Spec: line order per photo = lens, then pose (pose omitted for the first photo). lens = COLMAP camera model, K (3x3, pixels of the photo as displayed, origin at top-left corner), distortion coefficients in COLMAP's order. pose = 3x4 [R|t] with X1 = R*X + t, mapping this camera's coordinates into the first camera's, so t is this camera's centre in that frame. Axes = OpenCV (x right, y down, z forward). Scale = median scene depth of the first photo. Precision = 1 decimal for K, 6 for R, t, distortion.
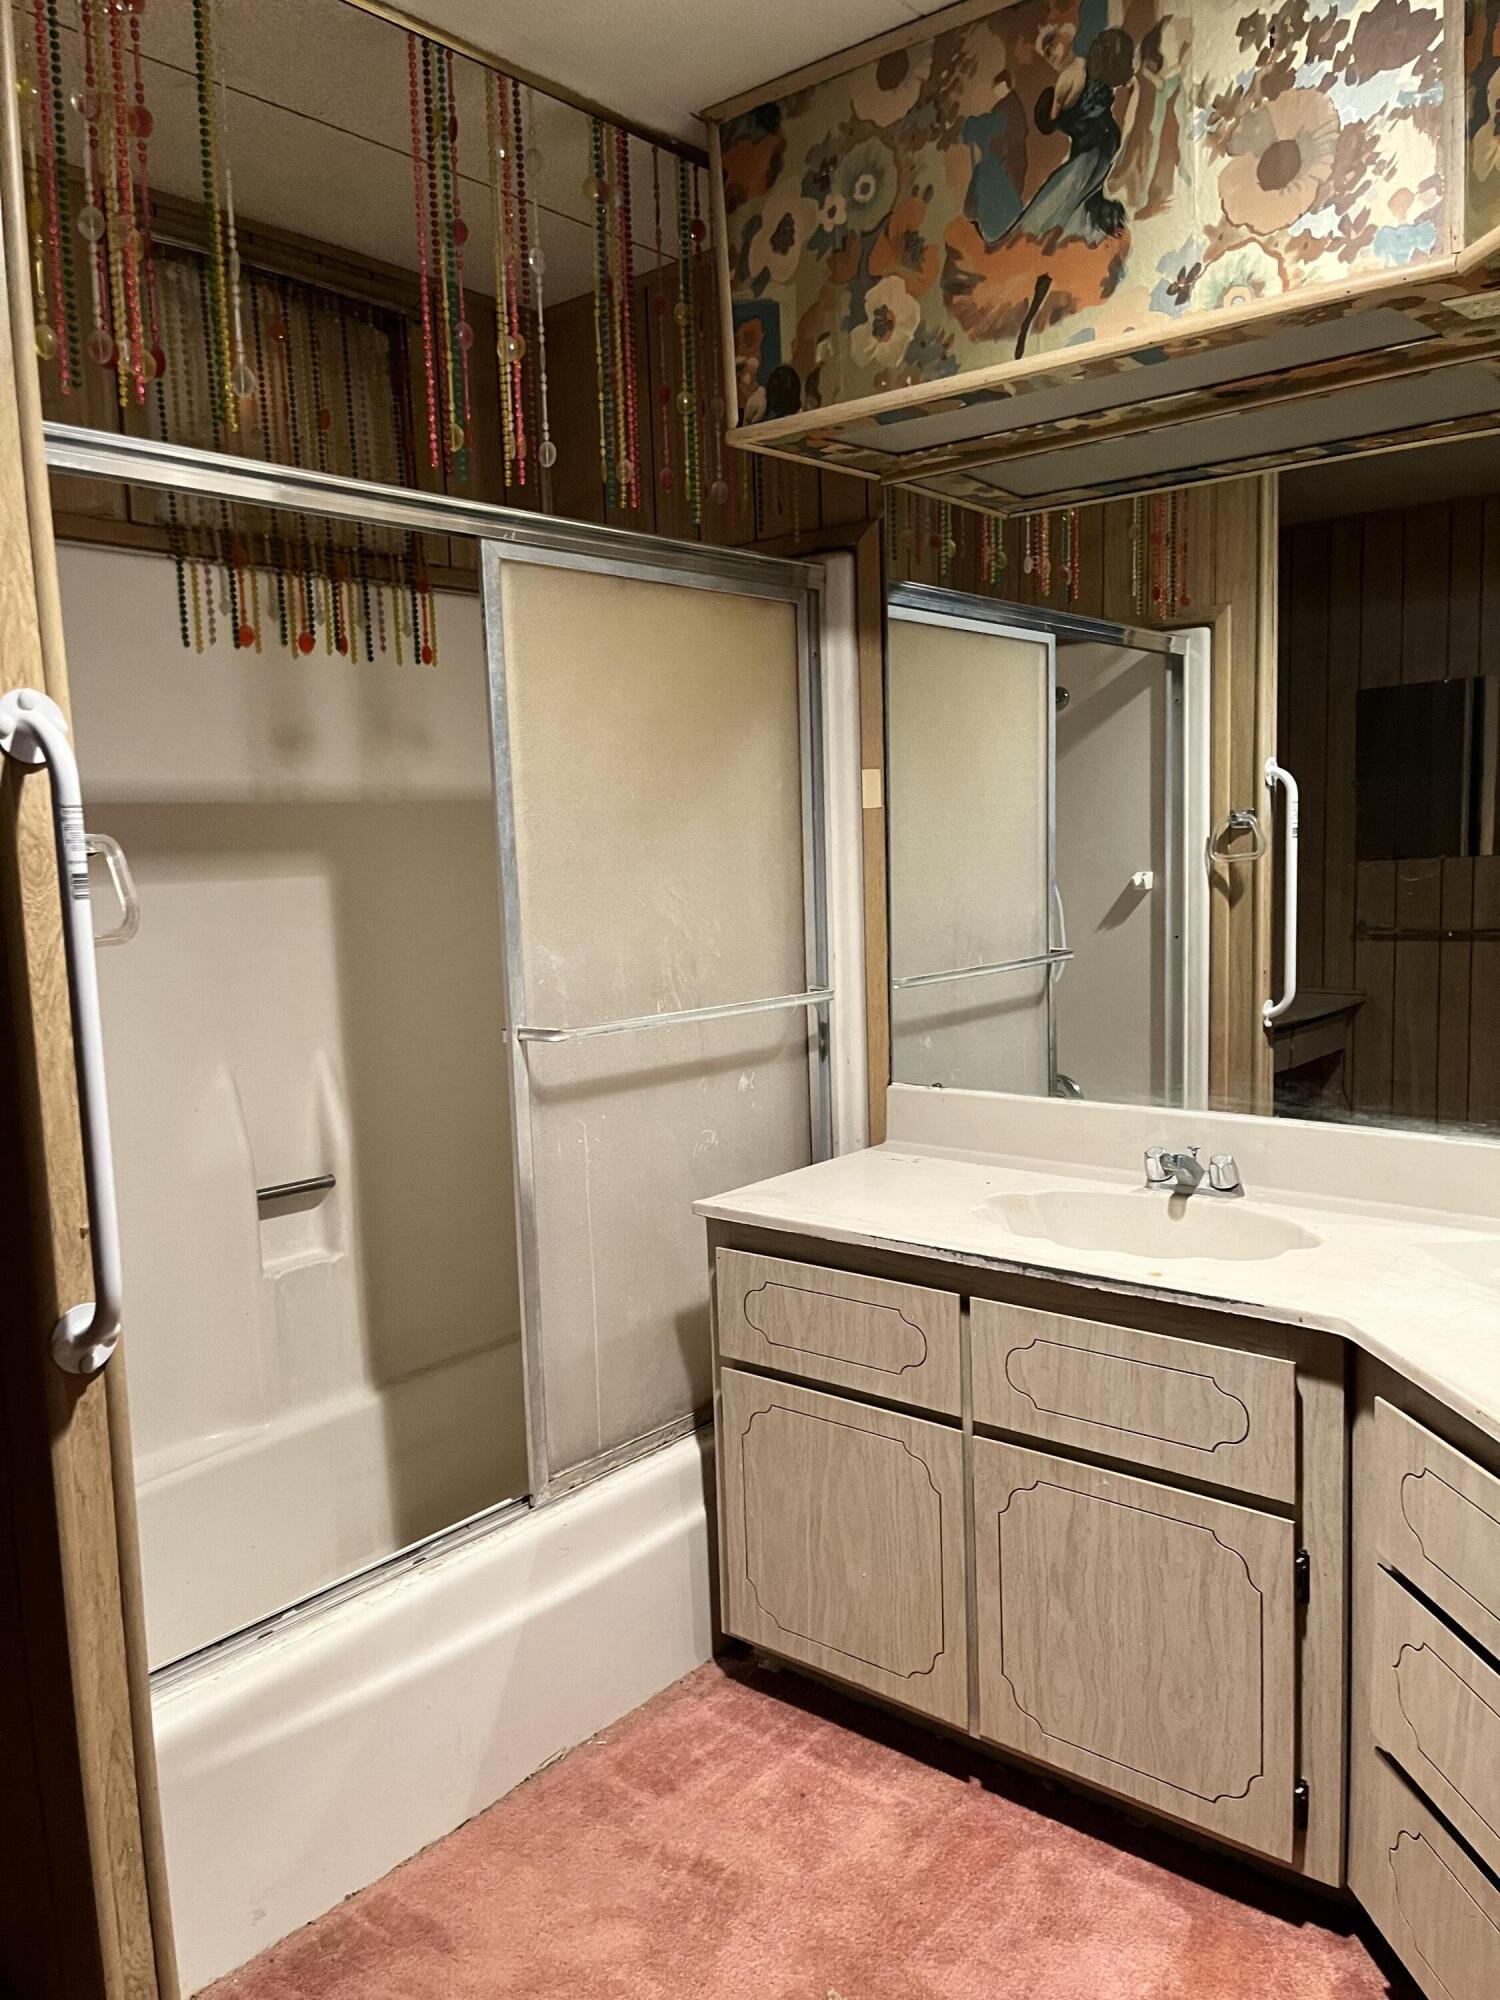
lens RADIAL K [[1492.6, 0, 737.5], [0, 1492.6, 1010.6], [0, 0, 1]] dist [0.071220, -0.109825]
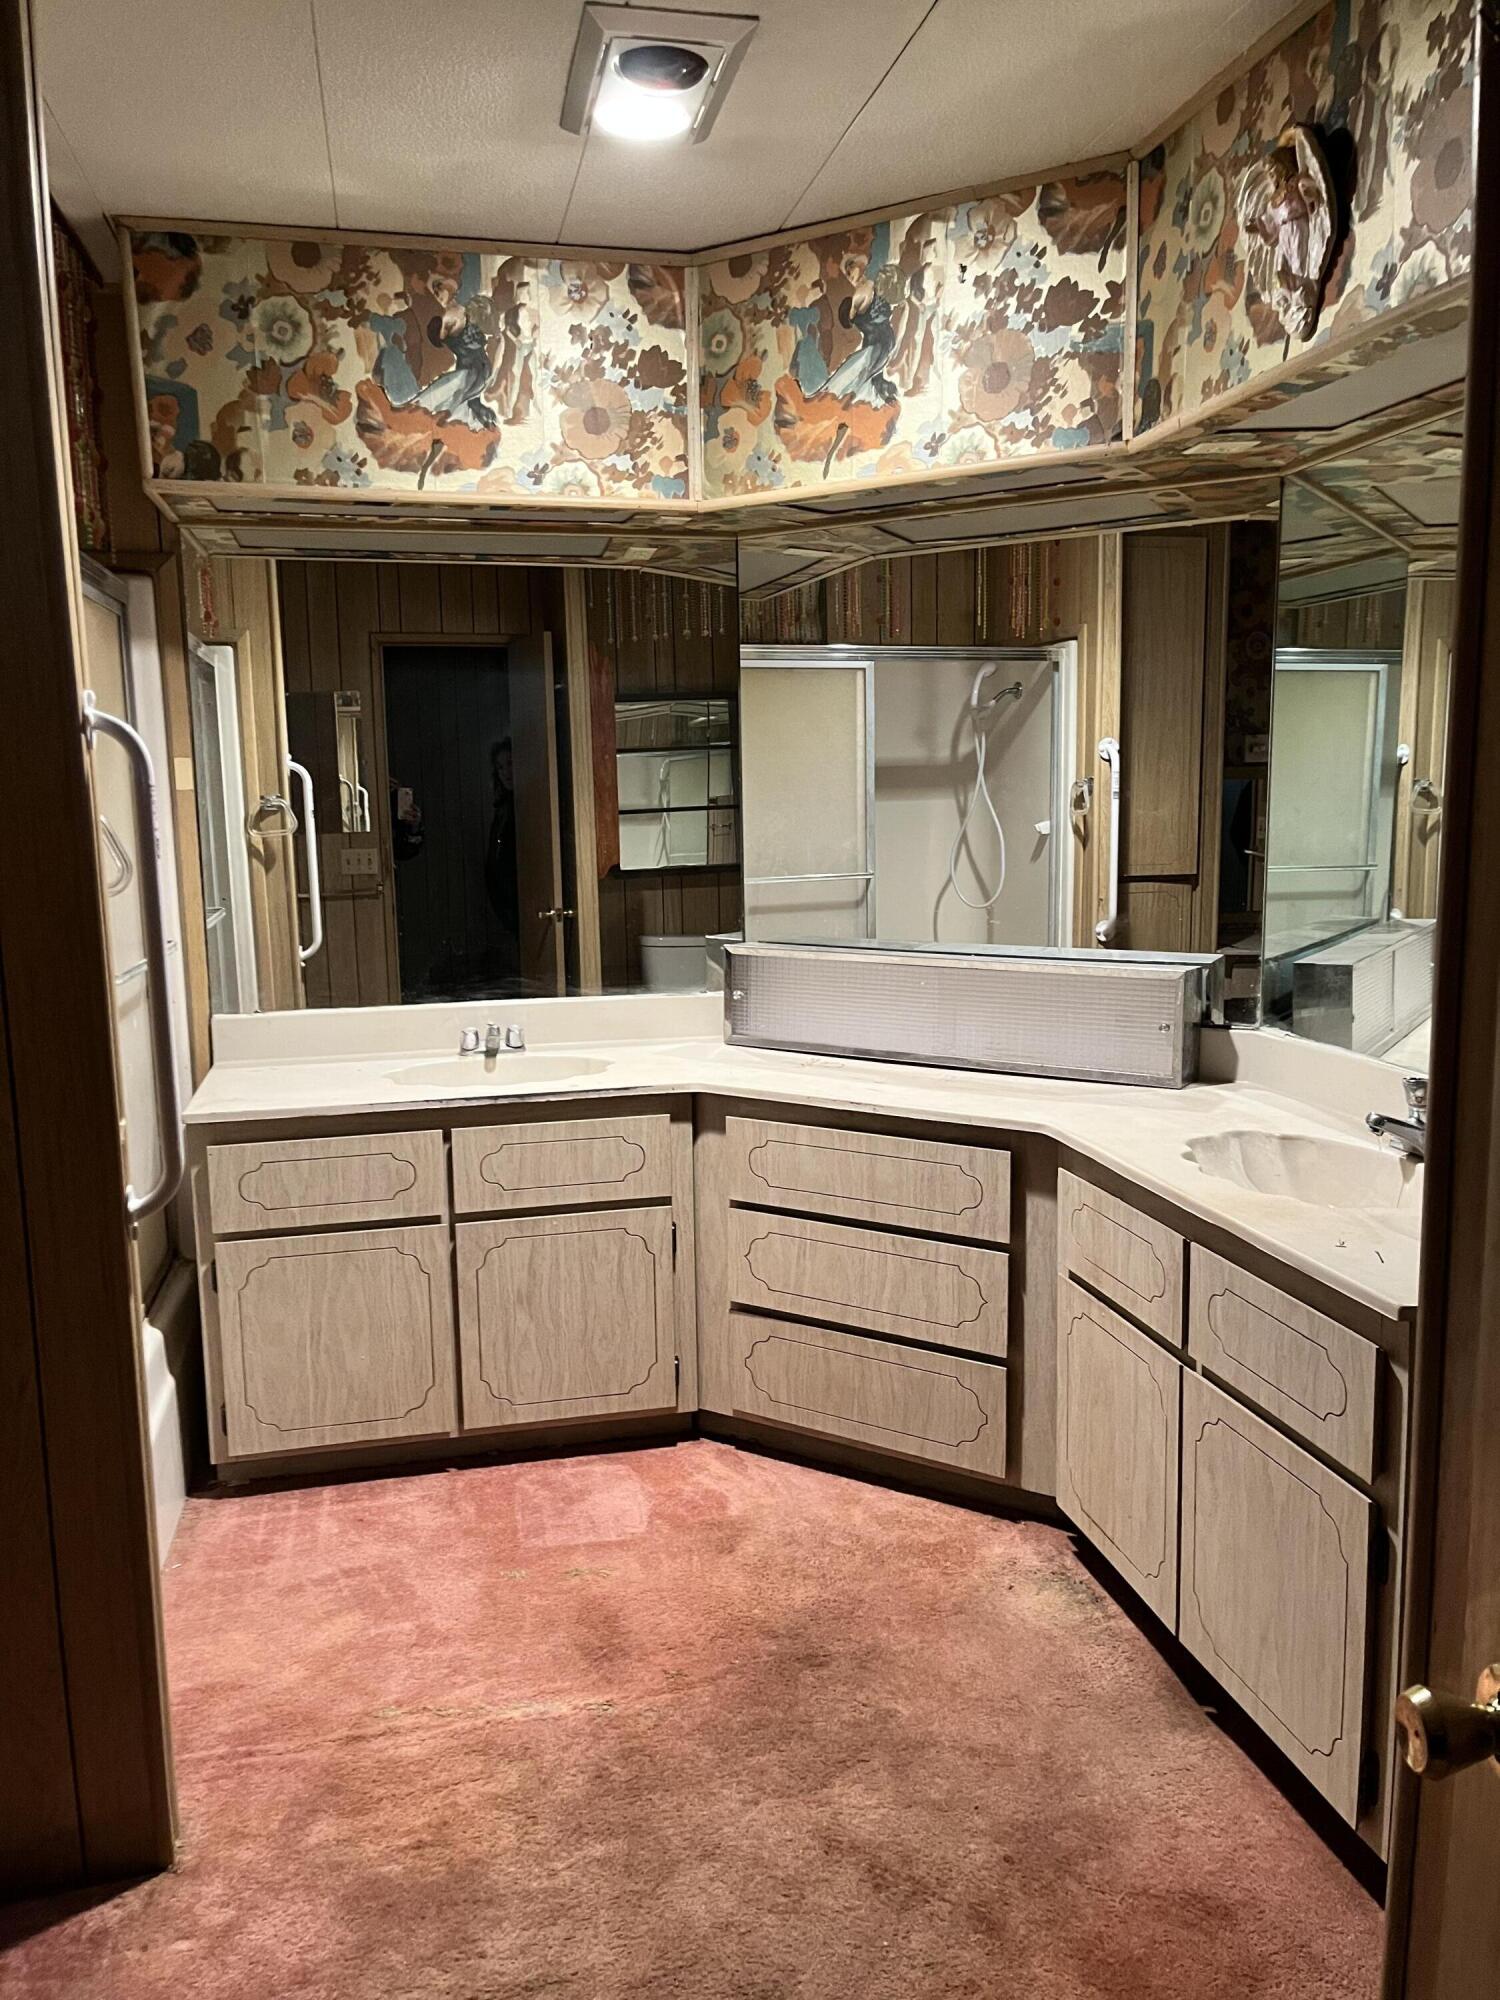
lens RADIAL K [[1477.9, 0, 750.0], [0, 1477.9, 1000.0], [0, 0, 1]] dist [0.002221, 0.004018]
pose [[0.605980, -0.091884, 0.790155, -0.791515], [0.087963, 0.994955, 0.048239, 0.021858], [-0.790601, 0.040273, 0.611006, -0.114445]]
